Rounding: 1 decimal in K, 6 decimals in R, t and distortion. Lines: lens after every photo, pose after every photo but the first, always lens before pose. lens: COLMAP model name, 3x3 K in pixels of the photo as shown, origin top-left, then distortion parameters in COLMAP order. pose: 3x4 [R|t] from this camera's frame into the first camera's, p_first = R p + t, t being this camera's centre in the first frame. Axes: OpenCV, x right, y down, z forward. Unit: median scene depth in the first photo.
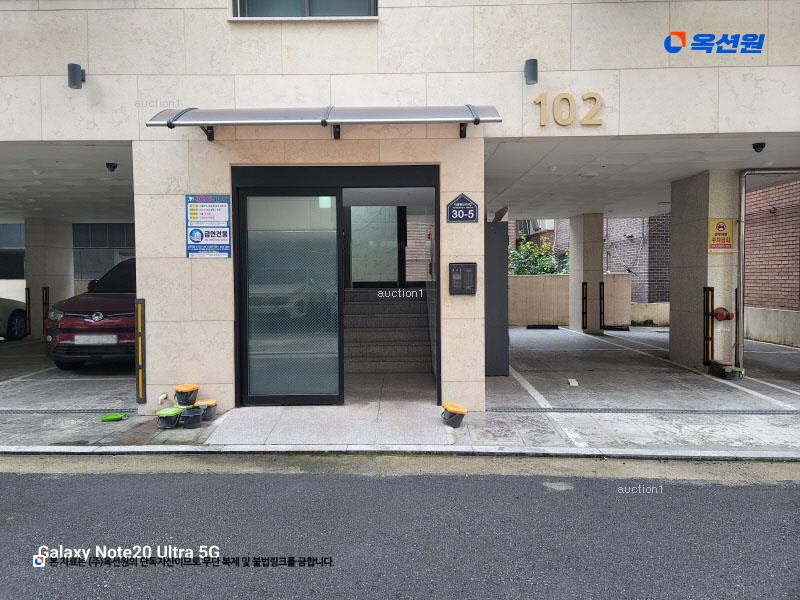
lens RADIAL K [[608.9, 0, 400.0], [0, 608.9, 300.0], [0, 0, 1]] dist [0.048927, 0.000431]
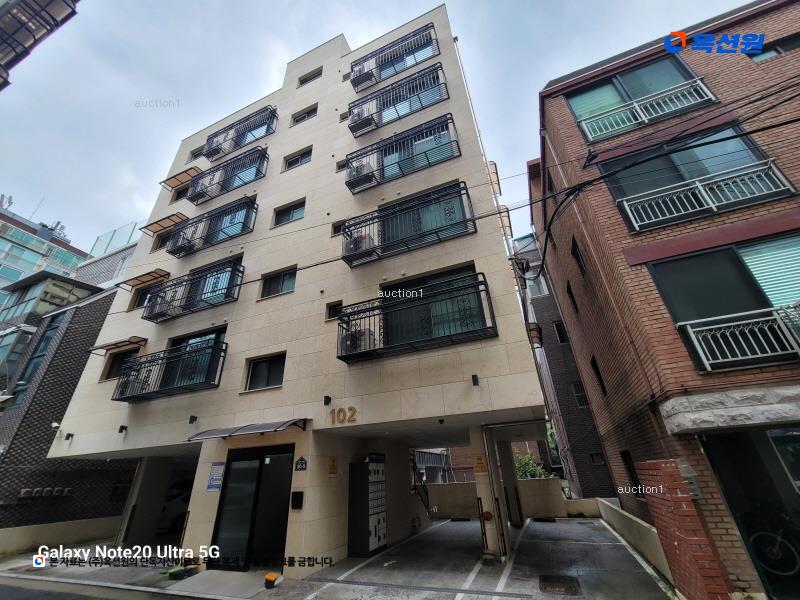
lens RADIAL K [[327.3, 0, 400.0], [0, 327.3, 300.0], [0, 0, 1]] dist [-0.004816, -0.000218]
pose [[0.926511, -0.206175, -0.314754, 0.944318], [0.019437, 0.861622, -0.507178, -0.051501], [0.375766, 0.463788, 0.802309, -0.110678]]
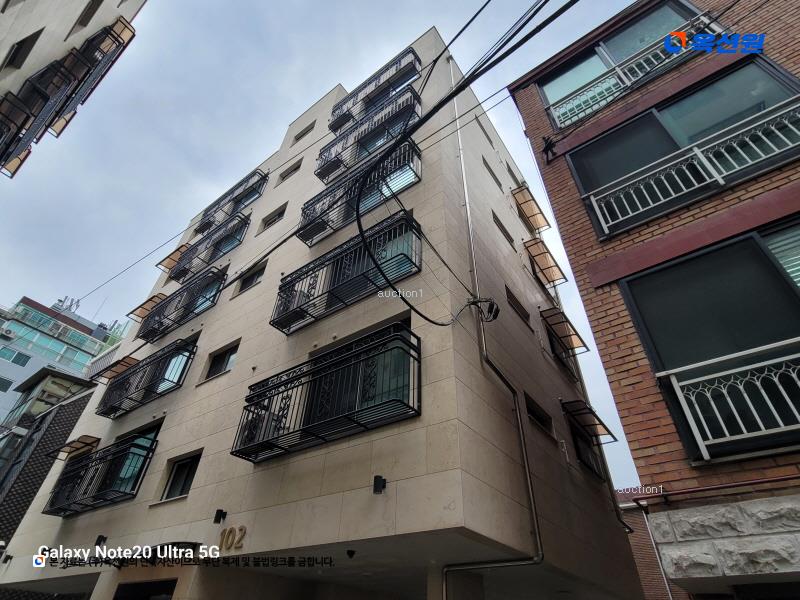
lens RADIAL K [[420.8, 0, 400.0], [0, 420.8, 300.0], [0, 0, 1]] dist [-0.007057, 0.000328]
pose [[0.806515, -0.355112, -0.472684, 1.386820], [-0.067602, 0.738877, -0.670440, -0.056103], [0.587336, 0.572674, 0.571909, 0.252363]]
